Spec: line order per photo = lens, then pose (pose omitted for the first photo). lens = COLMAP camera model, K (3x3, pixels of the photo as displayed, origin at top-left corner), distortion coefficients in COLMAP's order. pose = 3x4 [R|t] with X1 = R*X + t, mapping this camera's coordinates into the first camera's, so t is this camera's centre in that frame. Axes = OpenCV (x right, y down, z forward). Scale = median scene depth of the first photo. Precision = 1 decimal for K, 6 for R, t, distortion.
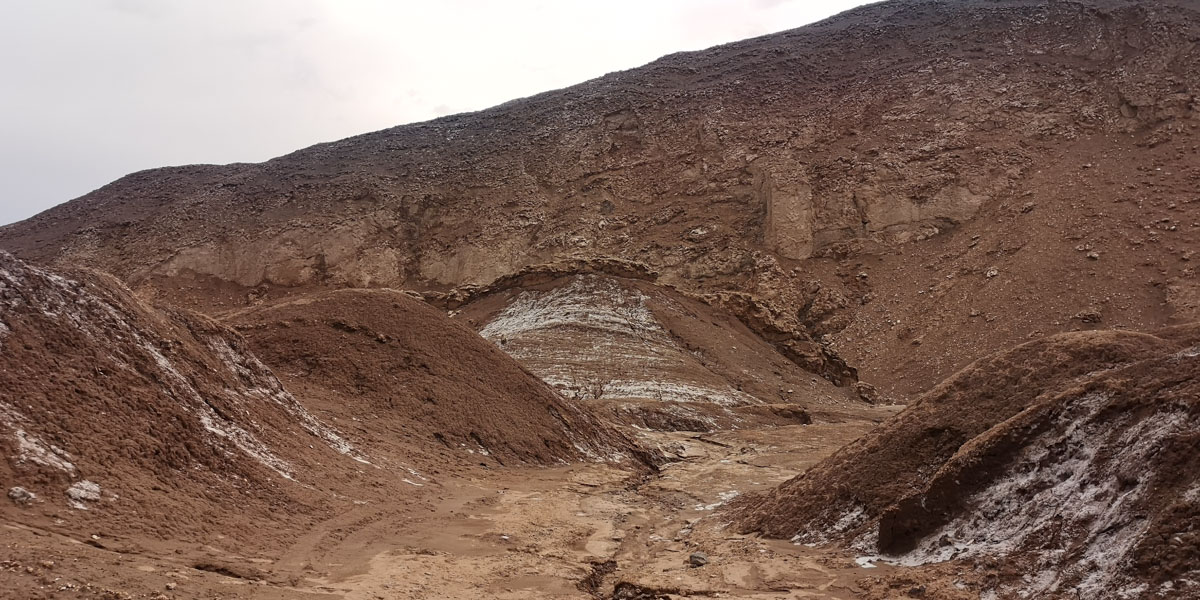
lens RADIAL K [[965.2, 0, 600.0], [0, 965.2, 300.0], [0, 0, 1]] dist [0.076455, -0.226520]
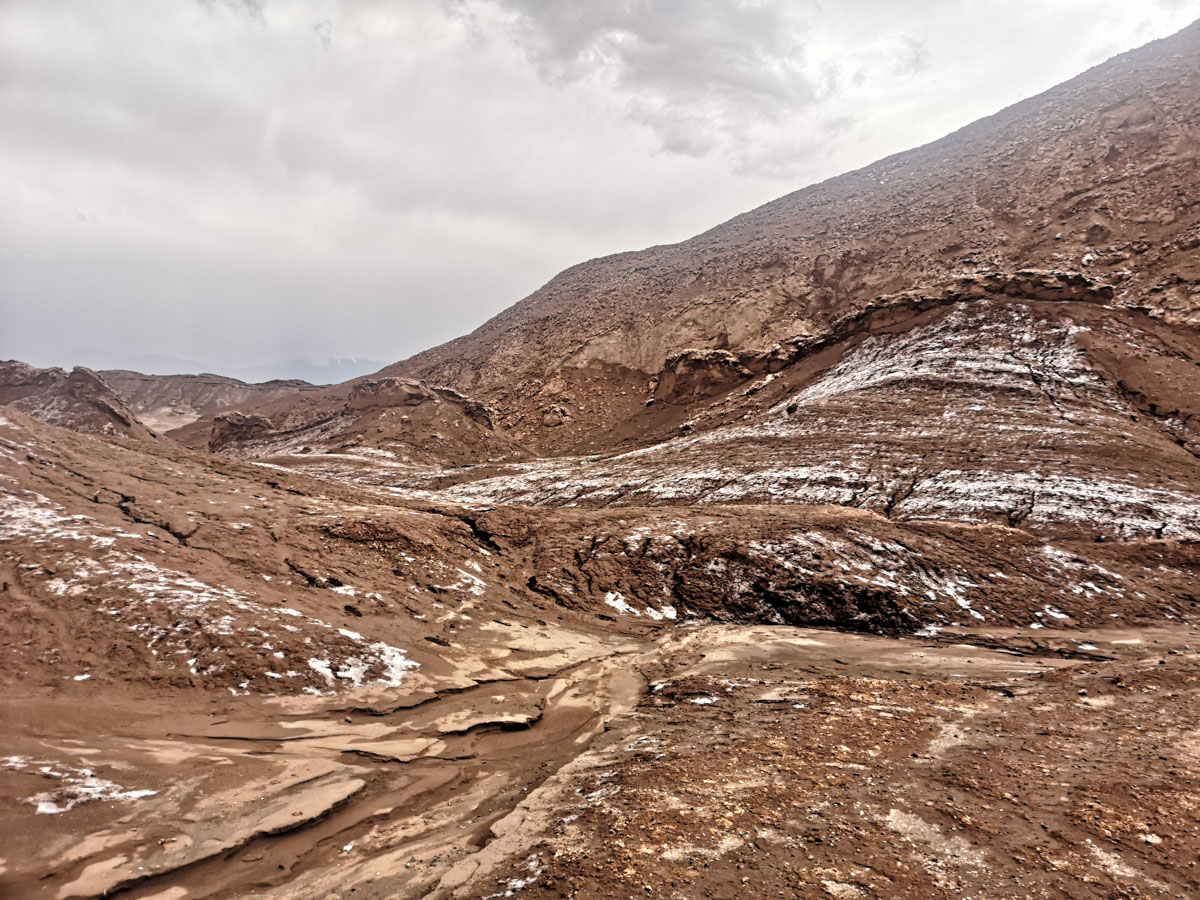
lens RADIAL K [[918.6, 0, 600.0], [0, 918.6, 450.0], [0, 0, 1]] dist [0.077184, -0.079833]
pose [[0.851576, -0.007812, -0.524173, 0.055071], [0.033788, 0.998628, 0.040010, 0.021540], [0.523141, -0.051782, 0.850672, 0.225816]]
